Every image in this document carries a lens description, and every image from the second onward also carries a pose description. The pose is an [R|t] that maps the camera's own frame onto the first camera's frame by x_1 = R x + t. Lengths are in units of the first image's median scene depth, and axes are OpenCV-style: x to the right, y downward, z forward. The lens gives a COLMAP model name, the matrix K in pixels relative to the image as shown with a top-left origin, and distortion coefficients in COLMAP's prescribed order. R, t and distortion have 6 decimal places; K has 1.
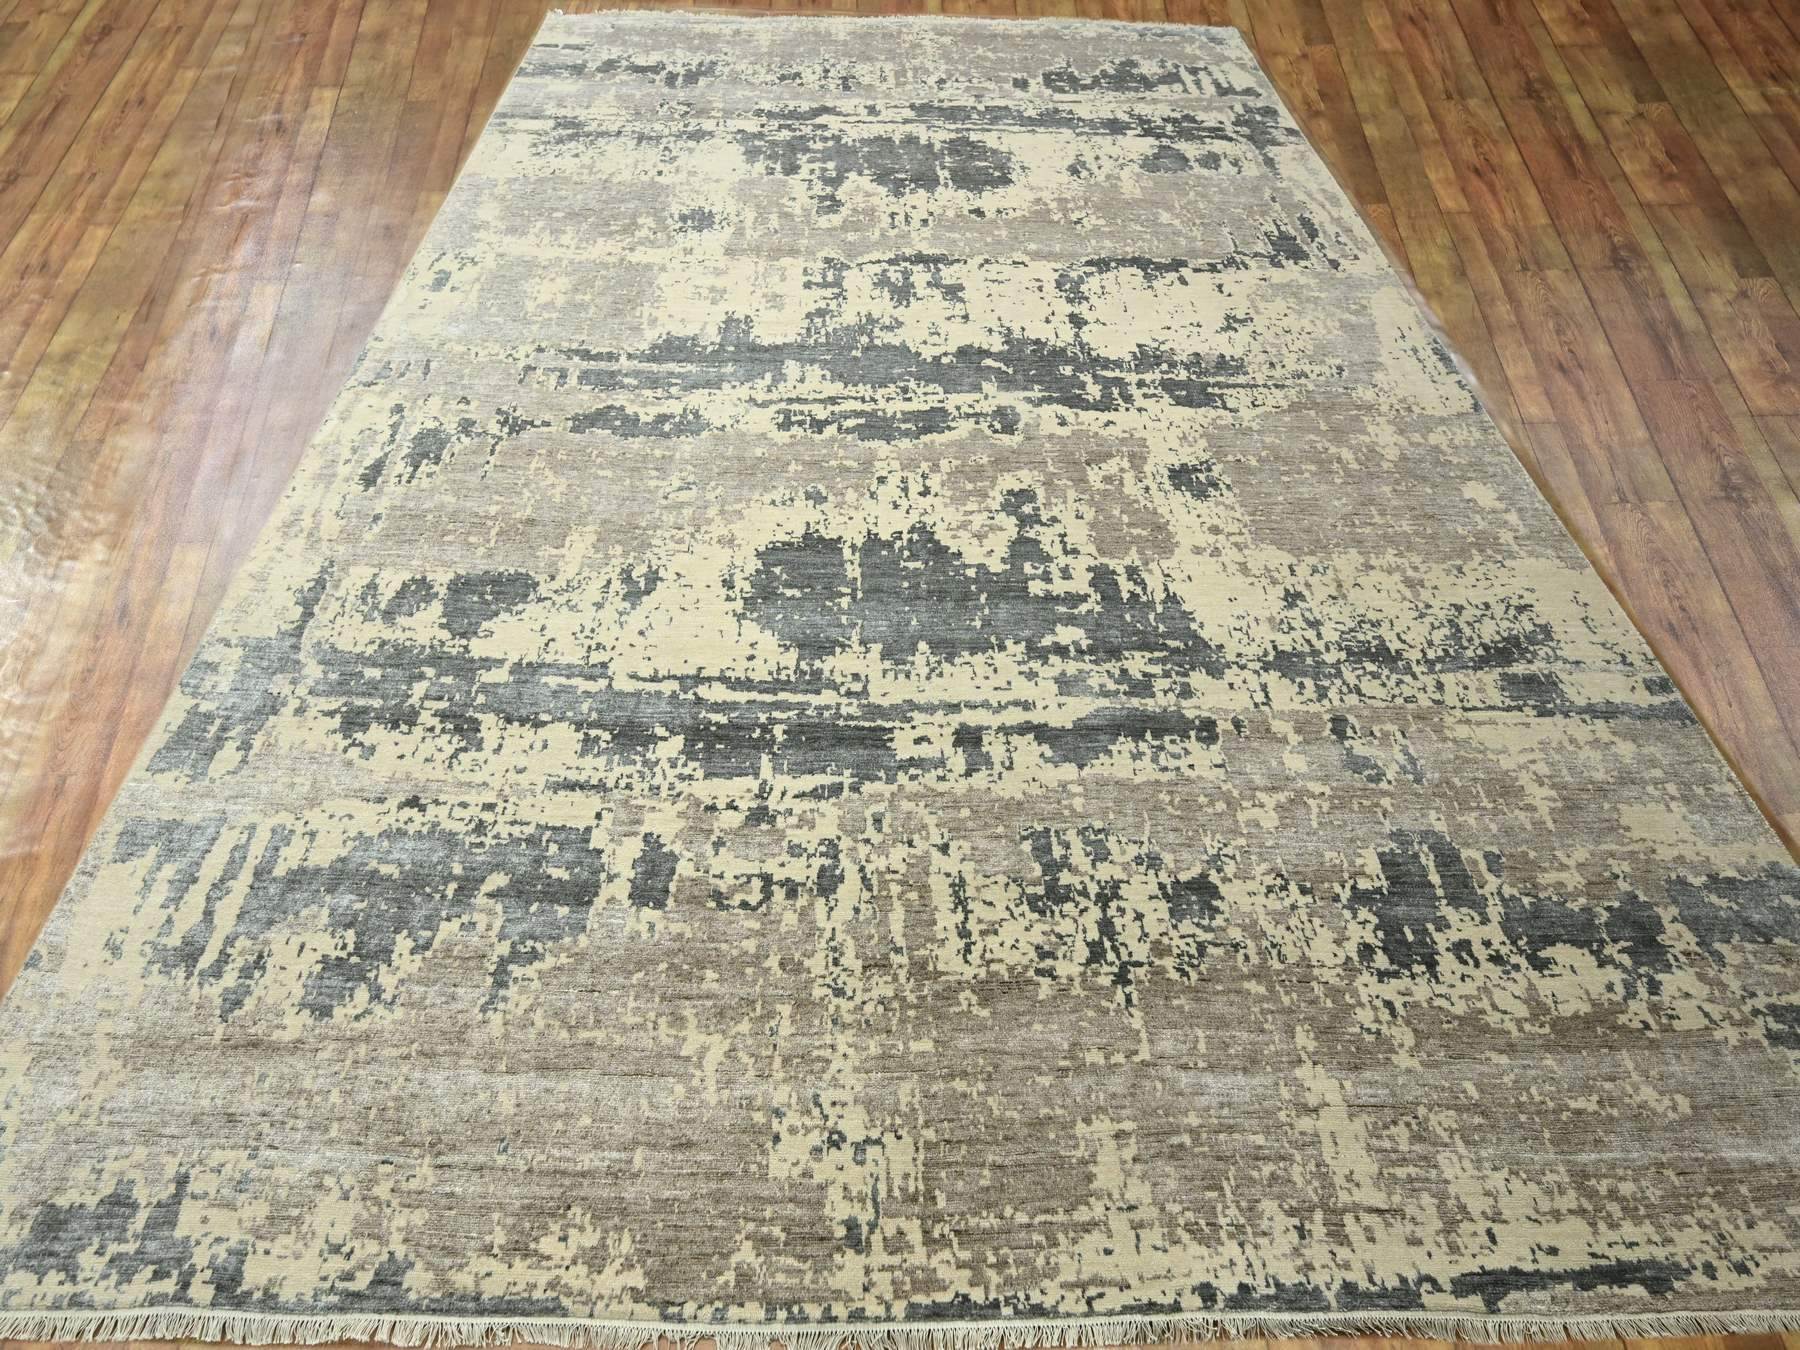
lens RADIAL K [[729.5, 0, 886.1], [0, 729.5, 683.8], [0, 0, 1]] dist [-0.006392, -0.000443]
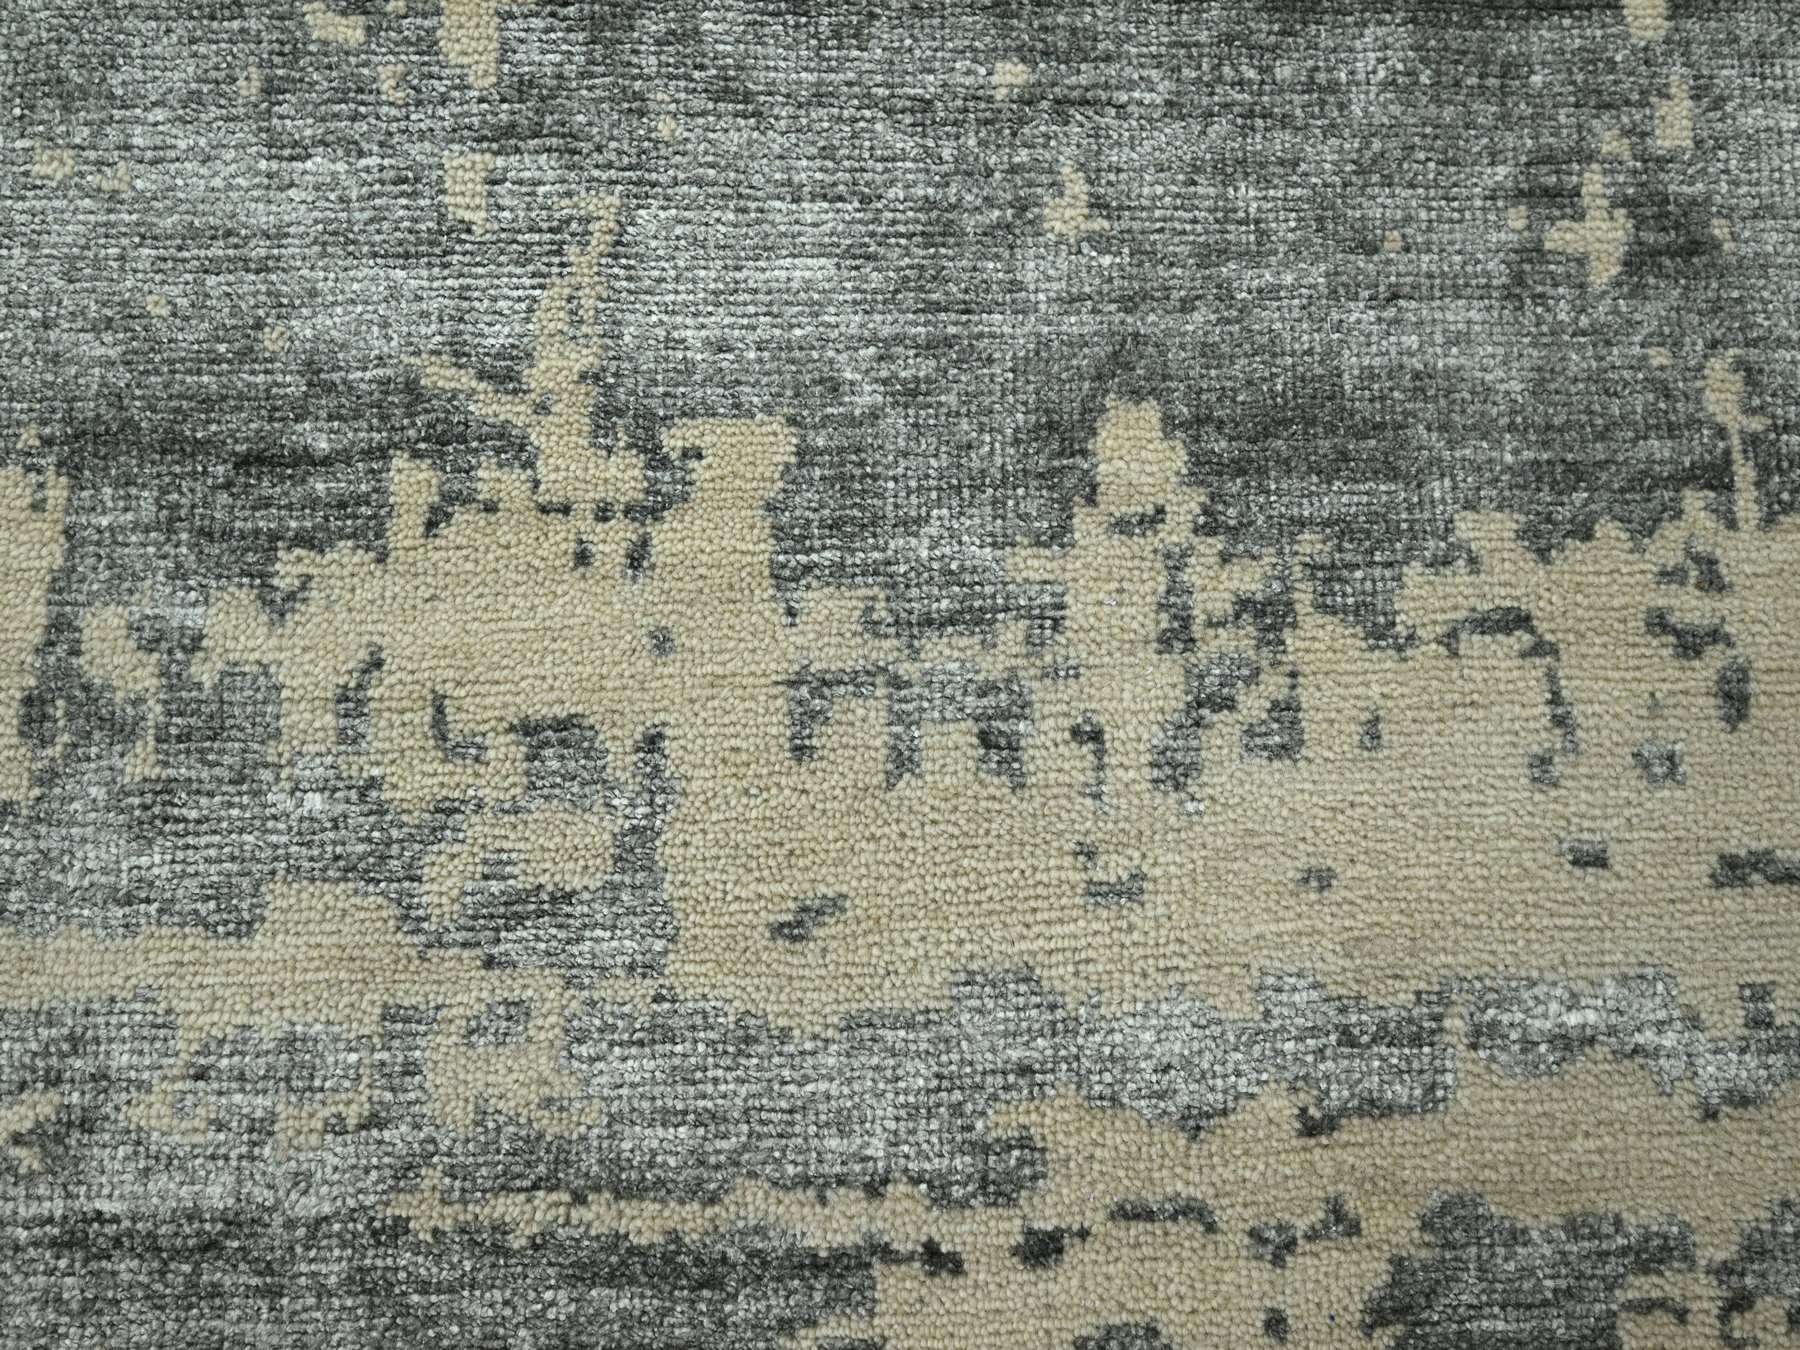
lens RADIAL K [[1564.2, 0, 900.8], [0, 1564.2, 674.8], [0, 0, 1]] dist [-0.003828, 0.003334]
pose [[0.998408, 0.017405, 0.053645, -0.000534], [0.006190, 0.911627, -0.410973, 0.083382], [-0.056058, 0.410650, 0.910068, 0.776265]]
